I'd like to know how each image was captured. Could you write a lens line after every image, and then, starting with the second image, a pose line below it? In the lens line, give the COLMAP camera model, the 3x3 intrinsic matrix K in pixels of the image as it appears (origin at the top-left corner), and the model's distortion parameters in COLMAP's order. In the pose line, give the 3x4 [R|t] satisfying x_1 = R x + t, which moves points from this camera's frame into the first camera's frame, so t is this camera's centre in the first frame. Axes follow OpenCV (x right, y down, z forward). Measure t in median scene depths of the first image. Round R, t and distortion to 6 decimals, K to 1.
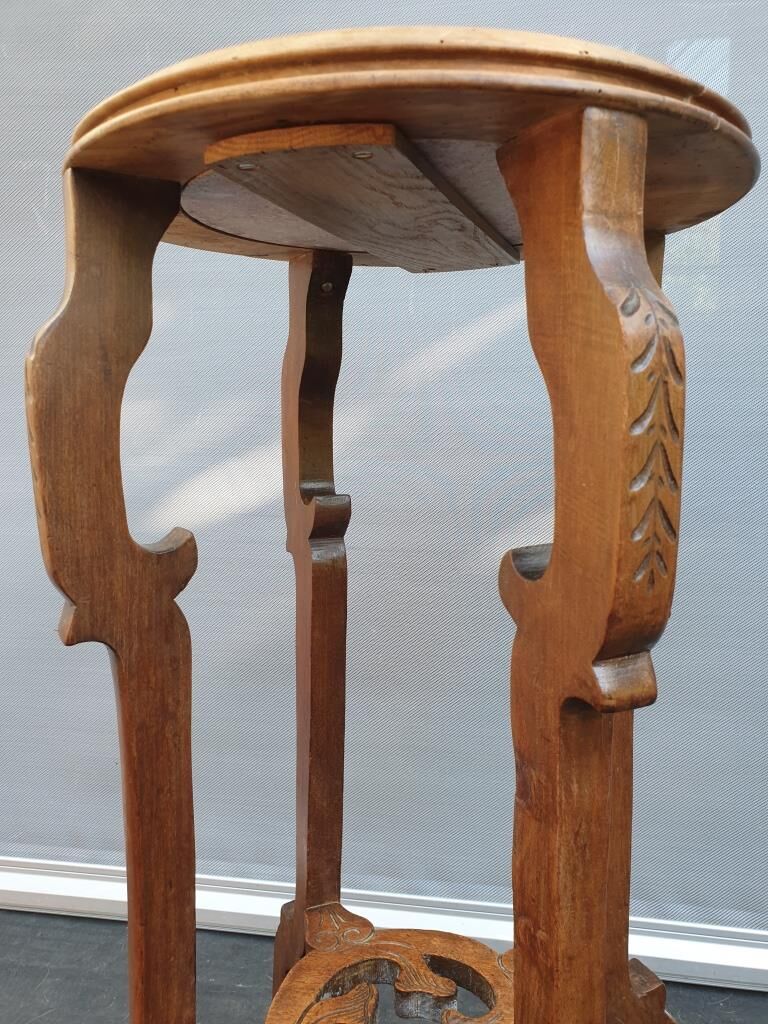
lens RADIAL K [[861.7, 0, 387.1], [0, 861.7, 517.6], [0, 0, 1]] dist [-0.009591, 0.010872]
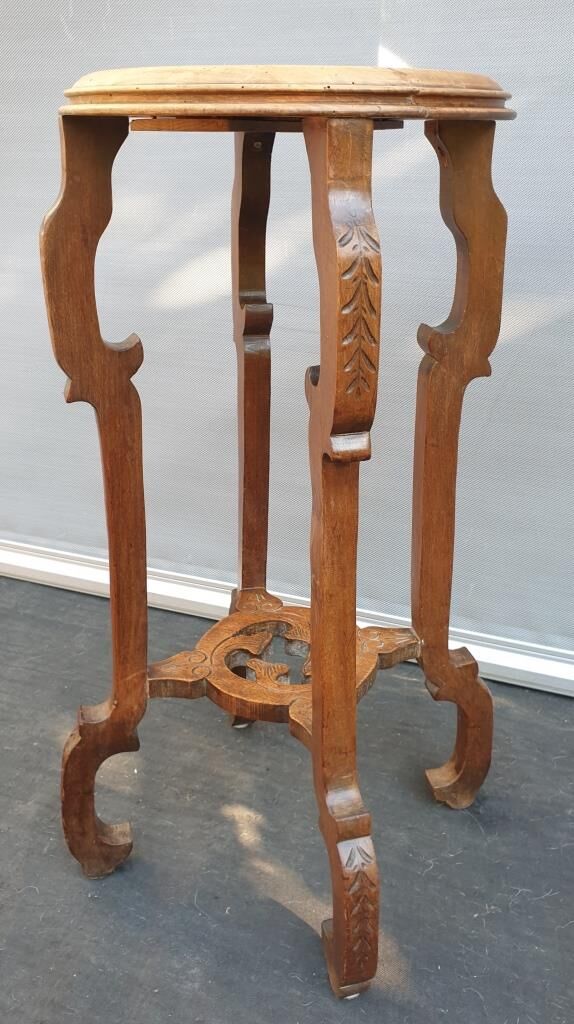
lens RADIAL K [[971.3, 0, 287.0], [0, 971.3, 512.0], [0, 0, 1]] dist [0.100638, -0.302240]
pose [[0.978296, 0.090042, -0.186628, 0.432324], [-0.038748, 0.964259, 0.262111, -0.165847], [0.203559, -0.249191, 0.946820, -0.798241]]
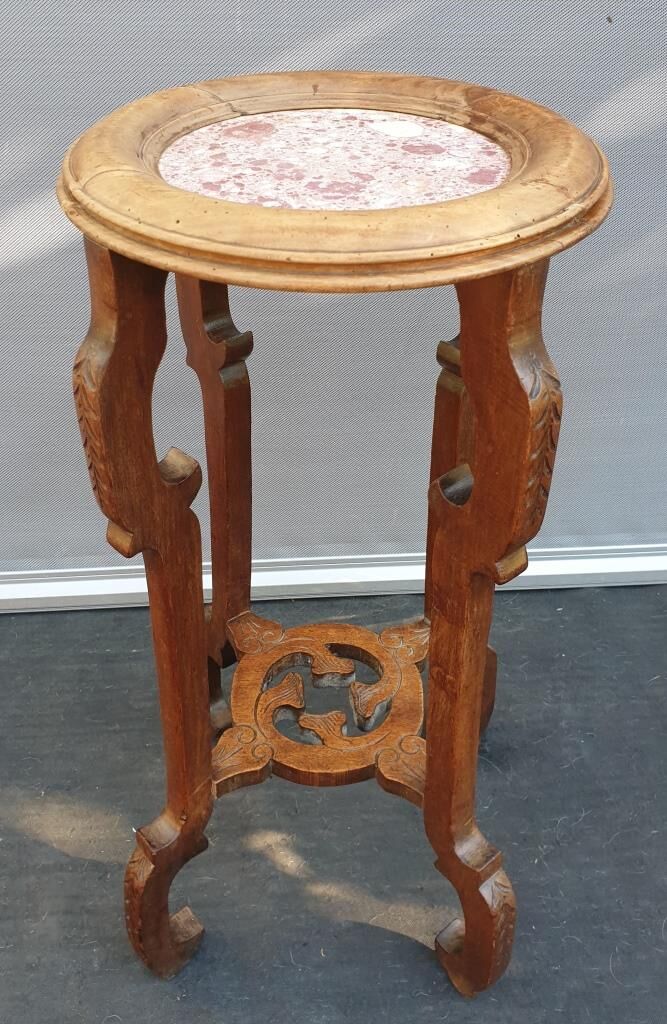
lens RADIAL K [[1085.7, 0, 352.3], [0, 1085.7, 481.6], [0, 0, 1]] dist [0.002304, -0.013012]
pose [[0.966088, -0.130686, 0.222699, -0.386687], [0.011116, 0.882713, 0.469782, -0.771897], [-0.257973, -0.451375, 0.854231, -0.541708]]
